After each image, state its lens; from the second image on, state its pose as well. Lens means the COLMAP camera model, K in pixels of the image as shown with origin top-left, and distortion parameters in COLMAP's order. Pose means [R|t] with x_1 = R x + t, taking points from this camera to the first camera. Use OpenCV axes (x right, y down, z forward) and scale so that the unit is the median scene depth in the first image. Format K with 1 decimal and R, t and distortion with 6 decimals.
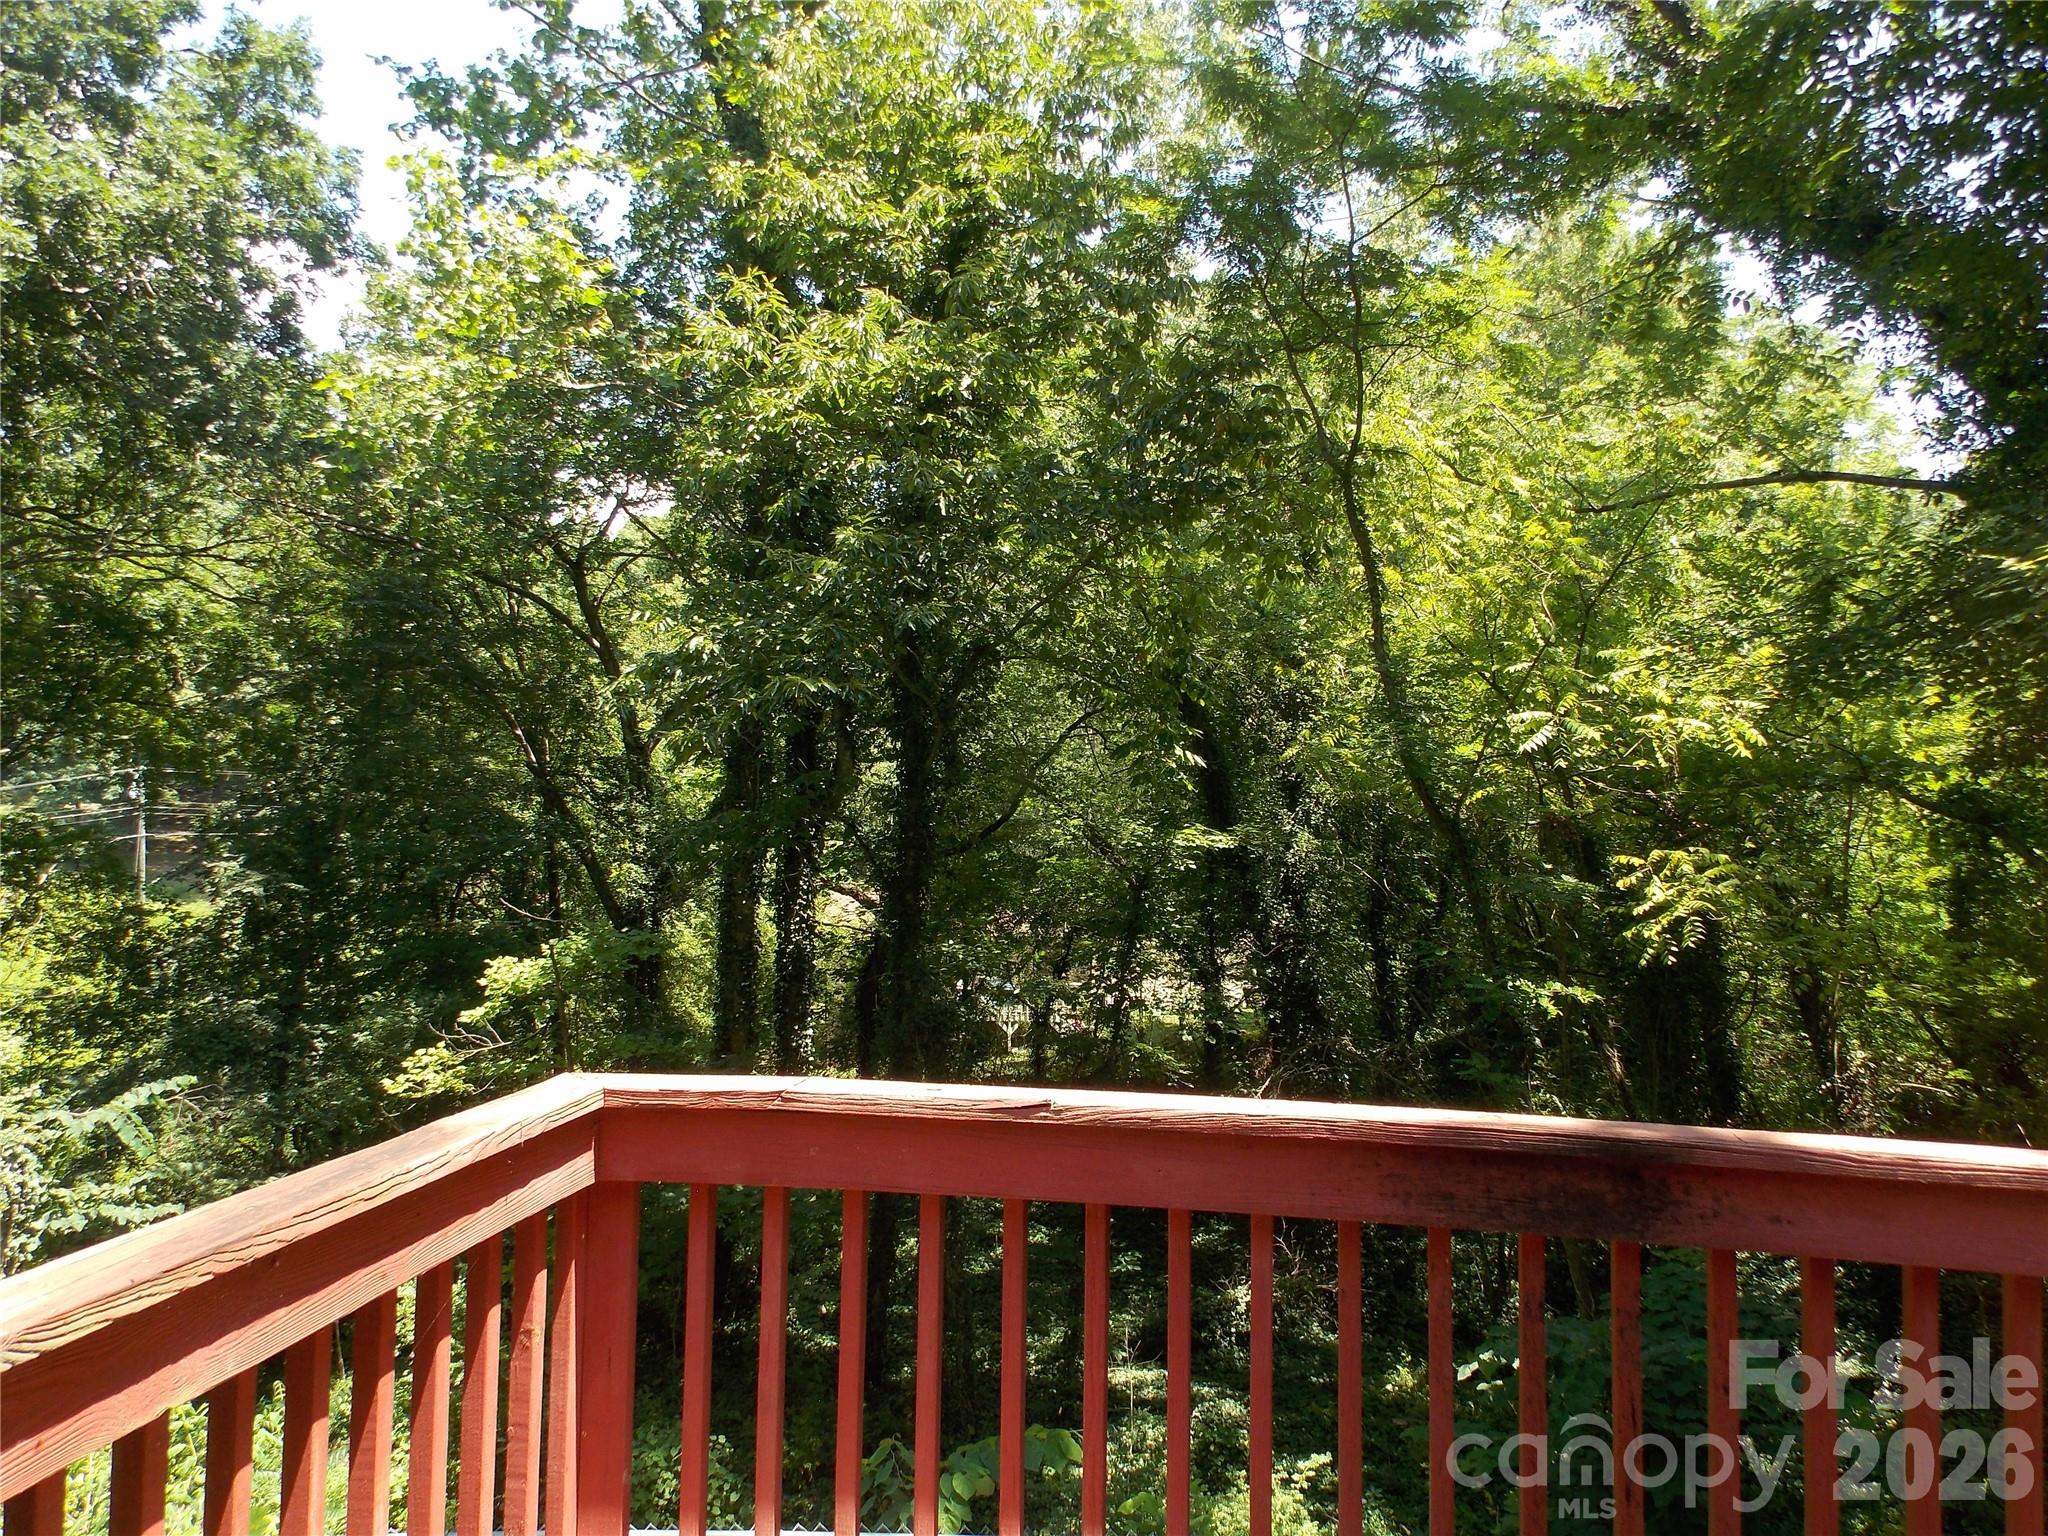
lens RADIAL K [[1449.5, 0, 1007.1], [0, 1449.5, 781.0], [0, 0, 1]] dist [0.053078, -0.012534]
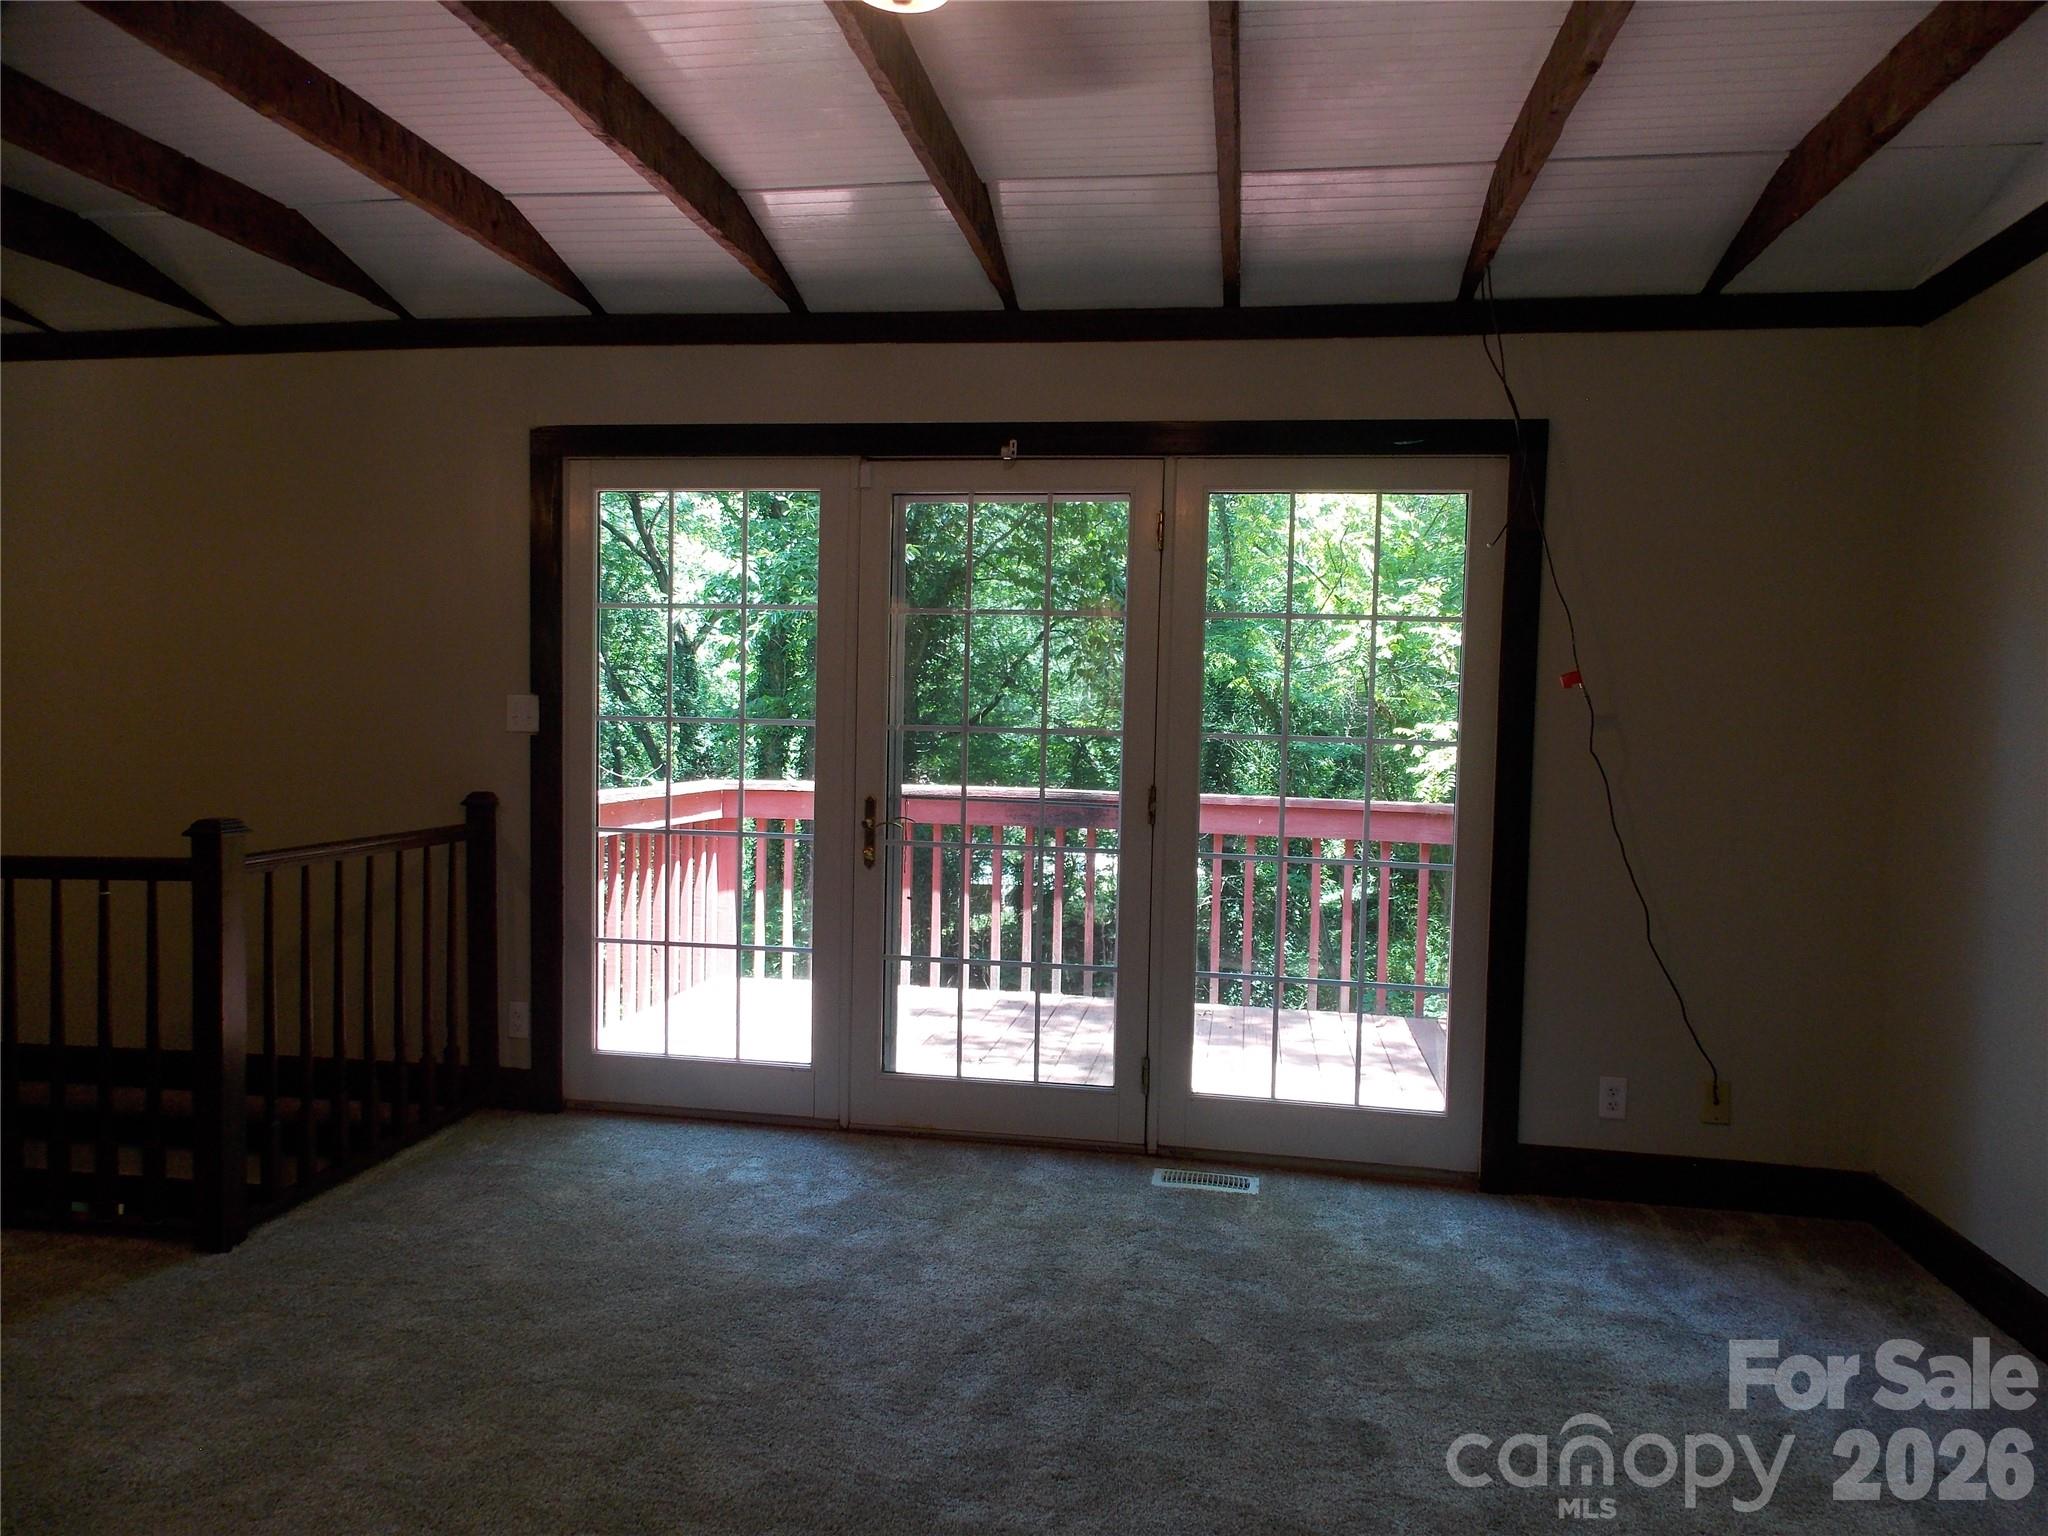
lens RADIAL K [[1357.9, 0, 1025.7], [0, 1357.9, 768.4], [0, 0, 1]] dist [0.002883, 0.004888]
pose [[0.999993, 0.002202, 0.003012, 0.025892], [-0.002402, 0.997679, 0.068048, 0.000114], [-0.002855, -0.068055, 0.997678, -0.142470]]
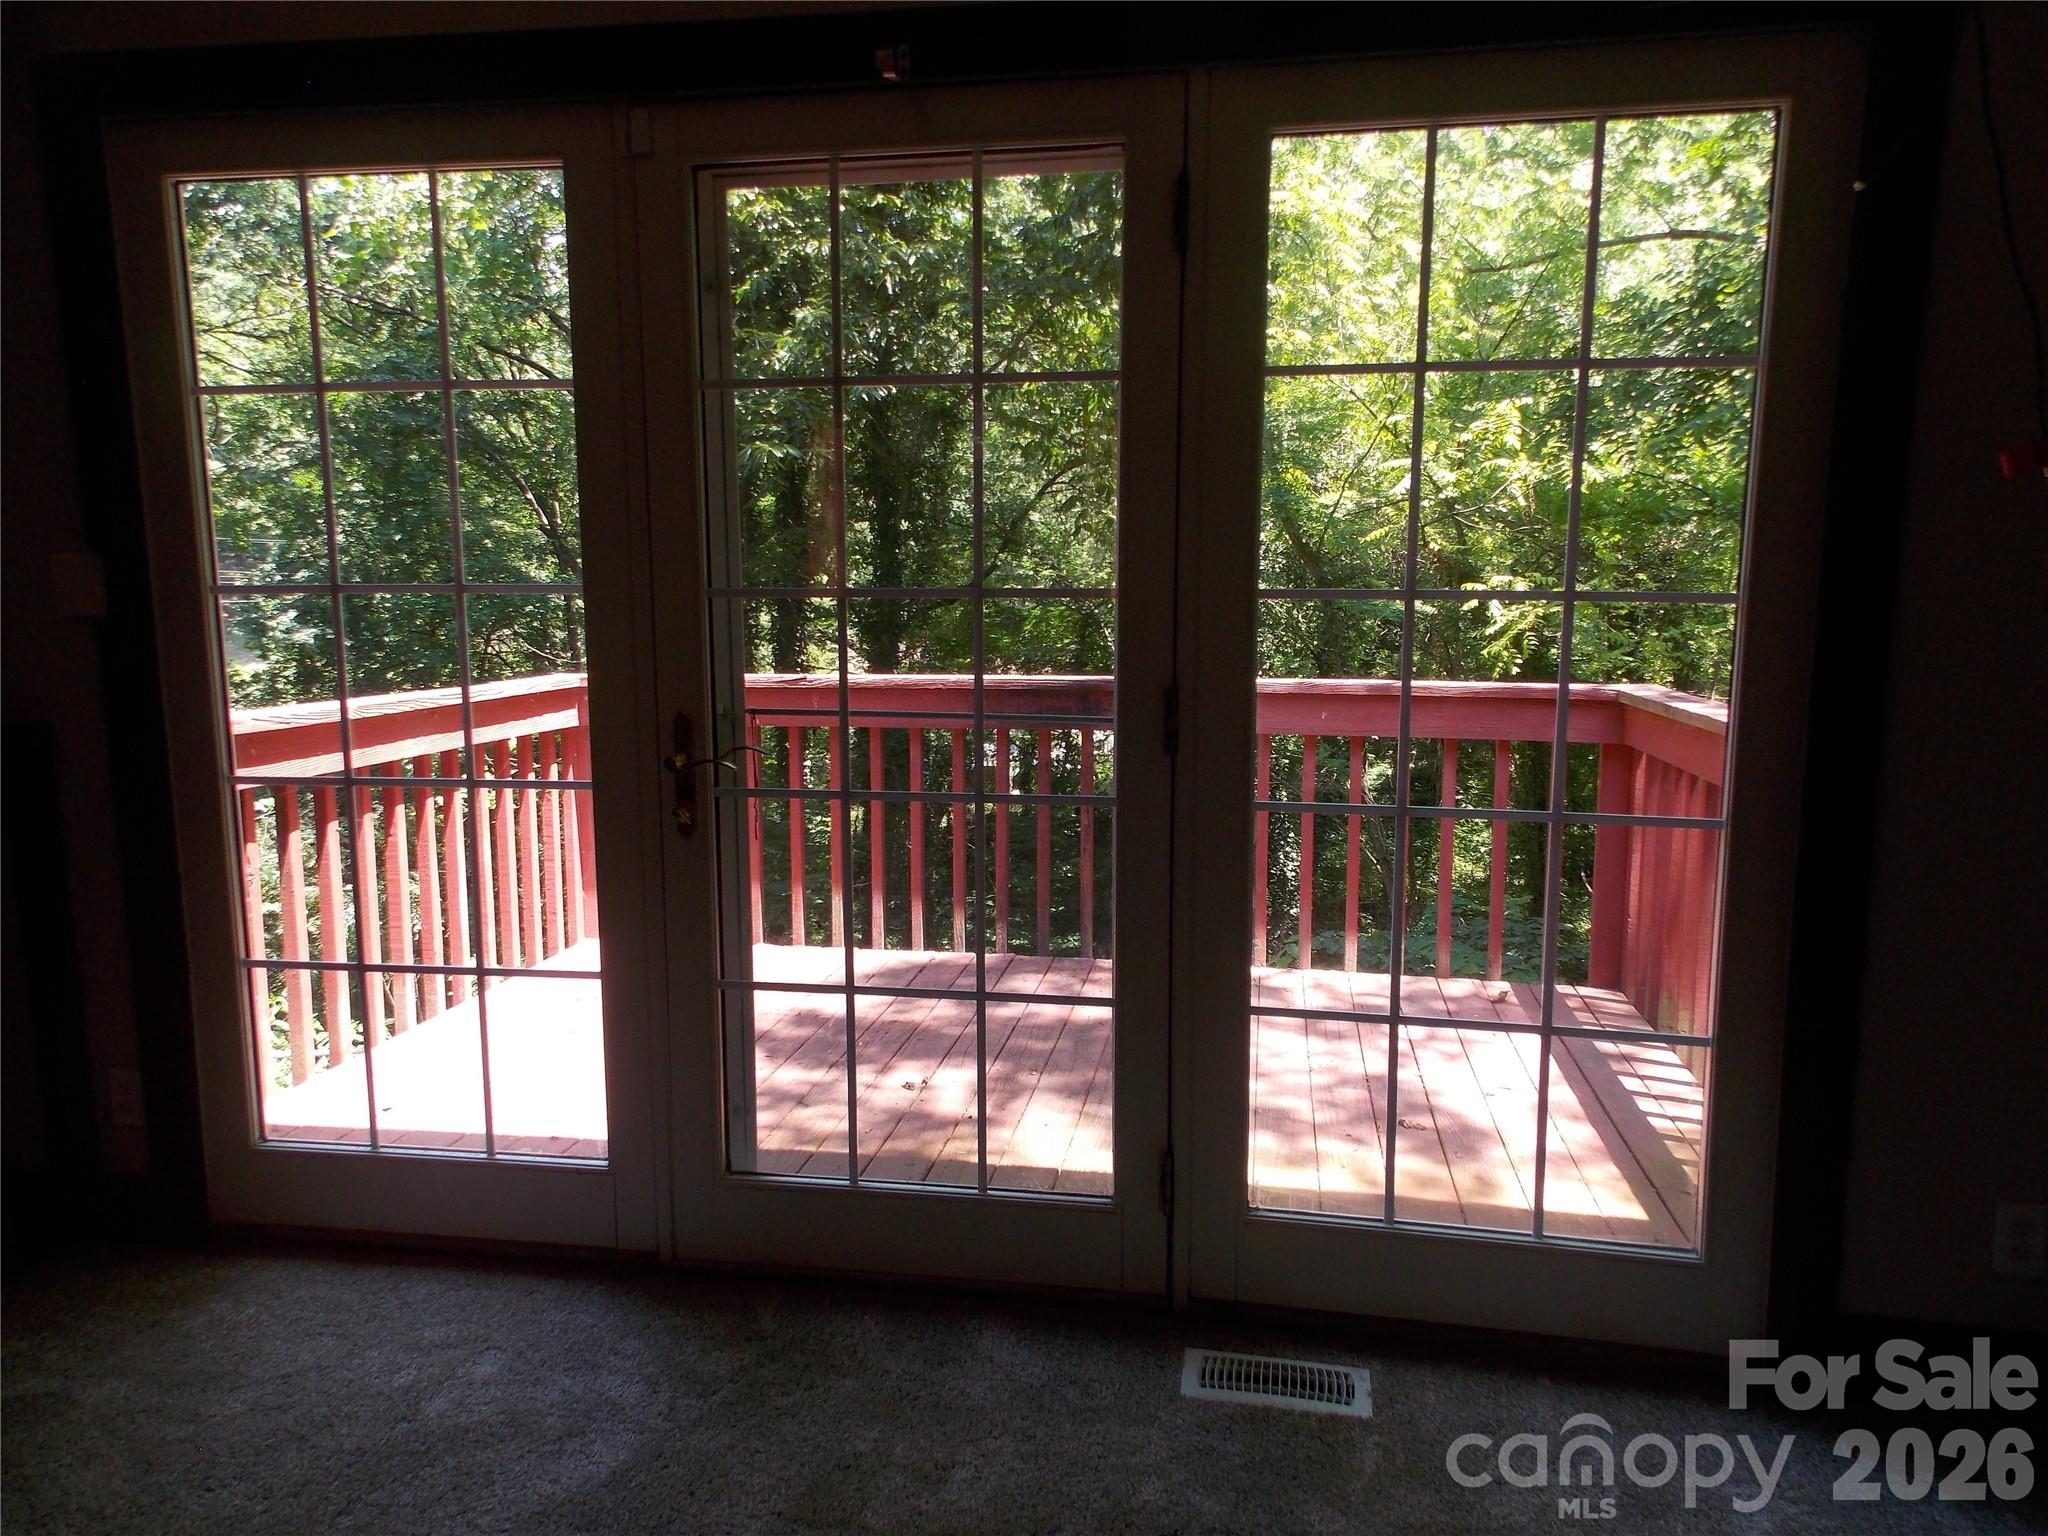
lens RADIAL K [[1449.5, 0, 1028.4], [0, 1449.5, 768.7], [0, 0, 1]] dist [0.053078, -0.012534]
pose [[0.999790, -0.020120, -0.003918, 0.031018], [0.020486, 0.987307, 0.157494, 0.002427], [0.000699, -0.157541, 0.987512, -0.089690]]
